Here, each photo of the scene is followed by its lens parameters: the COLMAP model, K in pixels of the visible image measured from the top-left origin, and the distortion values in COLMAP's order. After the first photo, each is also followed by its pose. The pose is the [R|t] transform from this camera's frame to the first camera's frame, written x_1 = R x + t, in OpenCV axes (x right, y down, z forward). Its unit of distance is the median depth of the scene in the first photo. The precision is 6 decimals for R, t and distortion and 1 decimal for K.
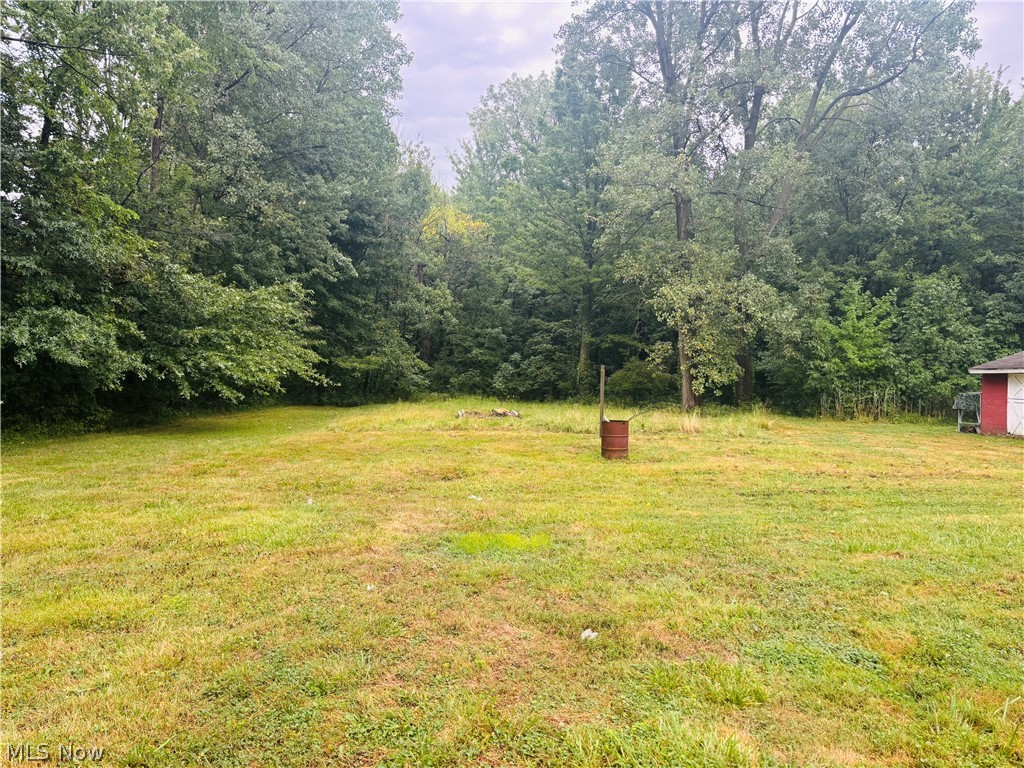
lens RADIAL K [[776.2, 0, 510.2], [0, 776.2, 389.3], [0, 0, 1]] dist [0.049371, -0.033539]
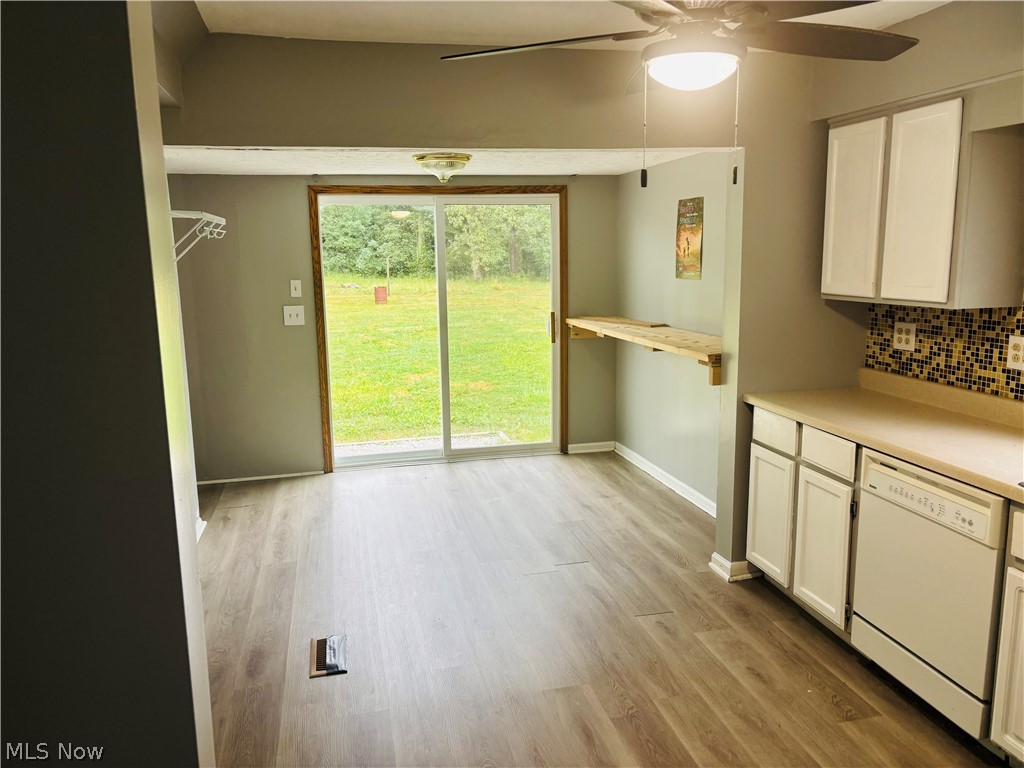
lens RADIAL K [[776.2, 0, 509.4], [0, 776.2, 387.3], [0, 0, 1]] dist [0.049371, -0.033539]
pose [[0.991393, -0.050344, 0.120854, 0.065471], [0.030374, 0.986369, 0.161723, -0.007226], [-0.127349, -0.156660, 0.979408, -0.368190]]
